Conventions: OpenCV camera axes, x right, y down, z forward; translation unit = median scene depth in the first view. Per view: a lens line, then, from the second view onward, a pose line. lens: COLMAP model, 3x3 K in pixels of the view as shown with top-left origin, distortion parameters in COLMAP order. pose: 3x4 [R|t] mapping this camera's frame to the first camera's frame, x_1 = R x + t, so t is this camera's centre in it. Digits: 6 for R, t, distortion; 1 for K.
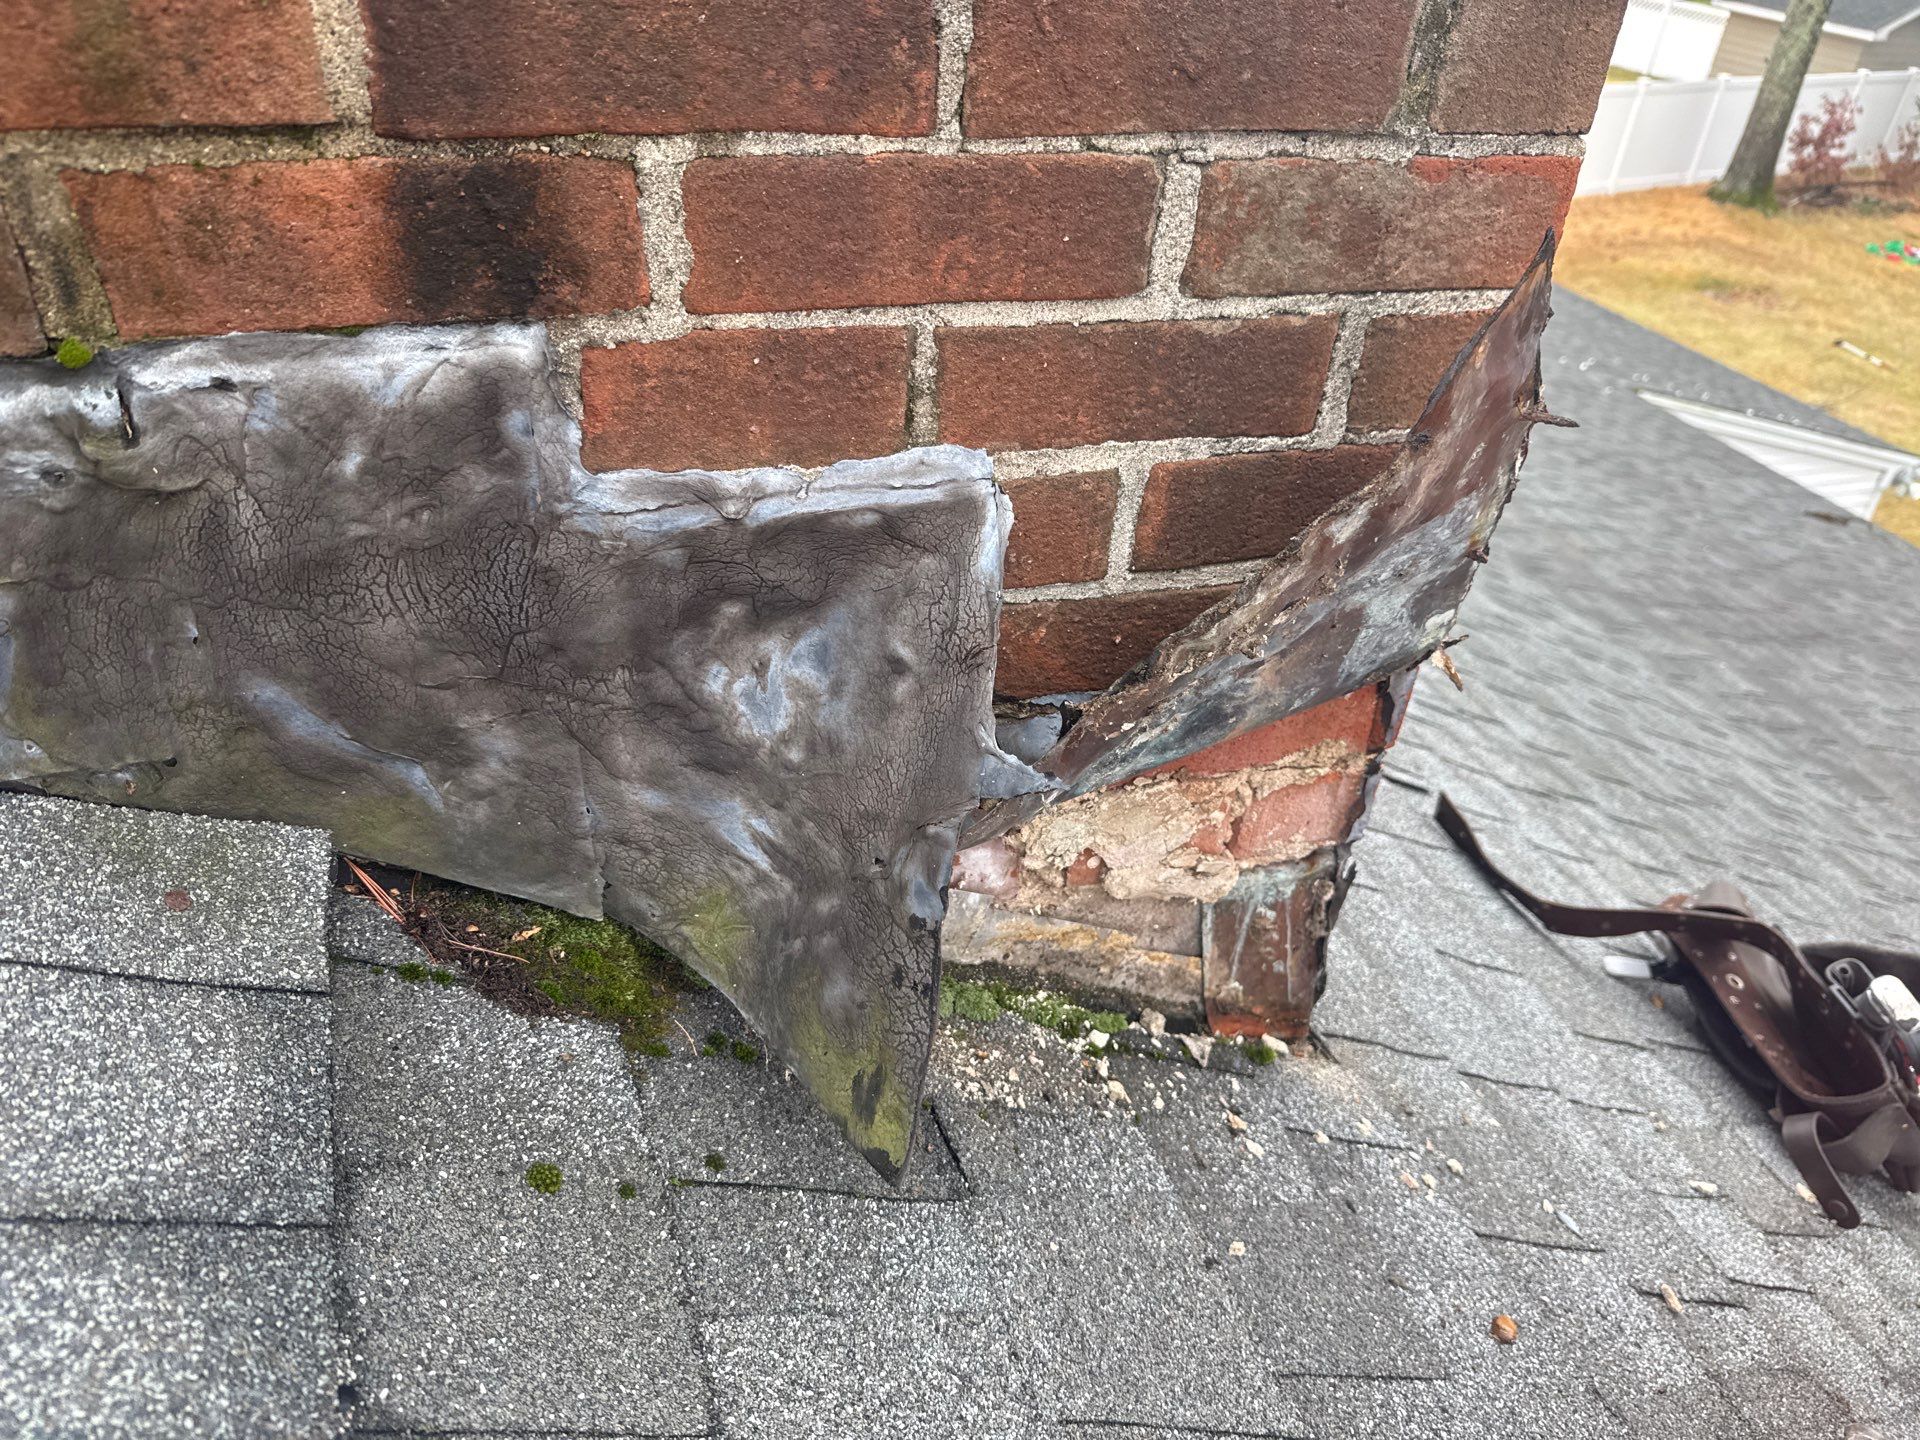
lens RADIAL K [[1198.9, 0, 960.0], [0, 1198.9, 720.0], [0, 0, 1]] dist [0.041699, -0.028700]
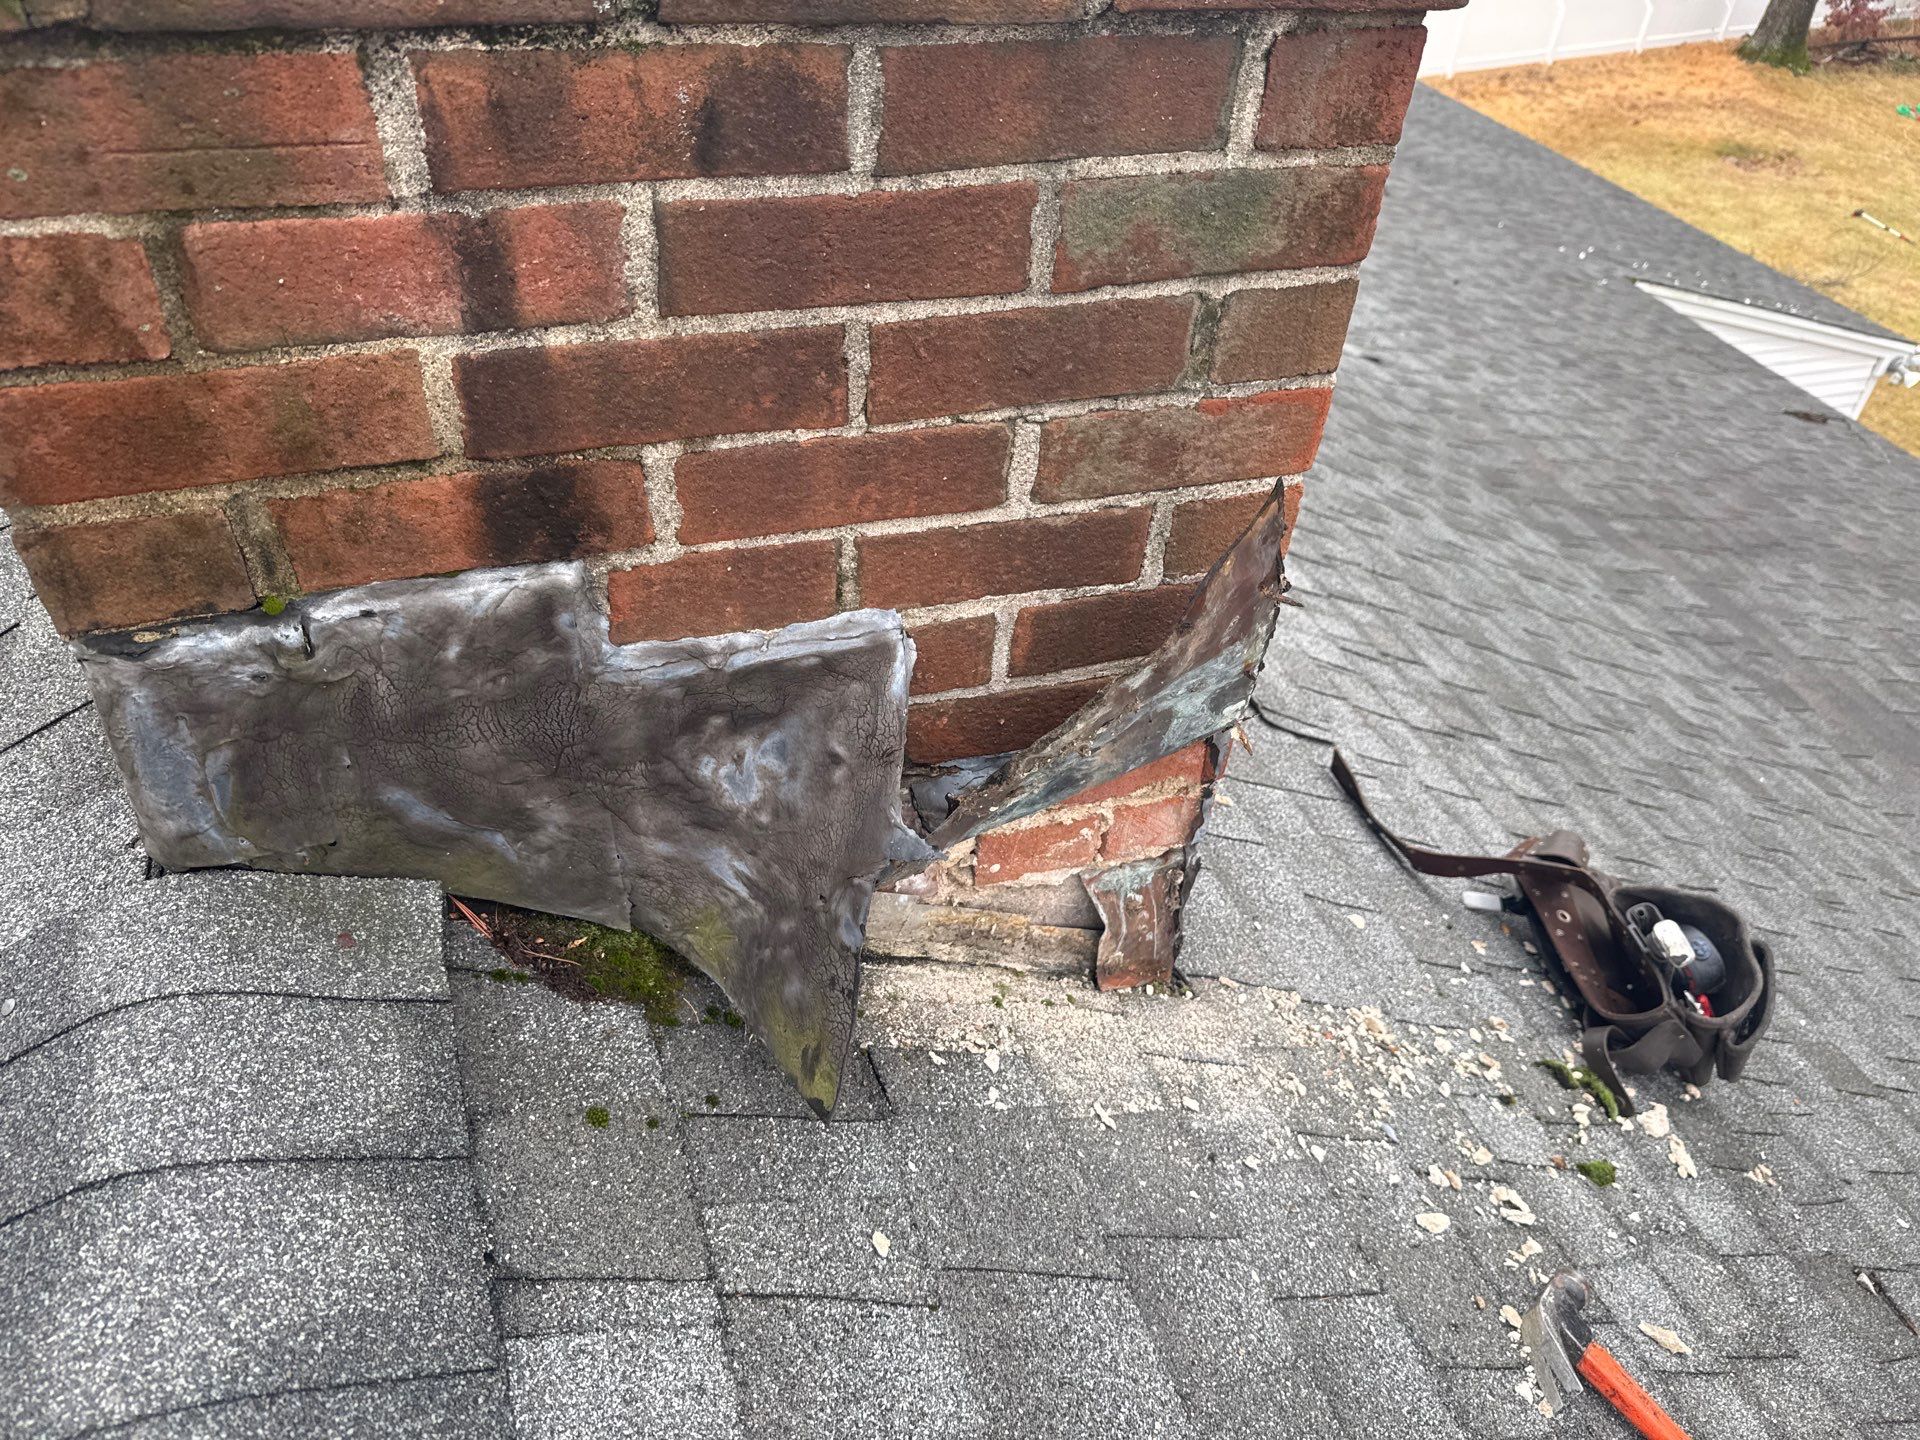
lens RADIAL K [[1164.3, 0, 960.0], [0, 1164.3, 720.0], [0, 0, 1]] dist [0.128383, -0.145105]
pose [[0.999997, -0.000748, -0.002375, 0.105736], [0.000985, 0.994834, 0.101506, -0.246803], [0.002287, -0.101508, 0.994832, -0.396865]]
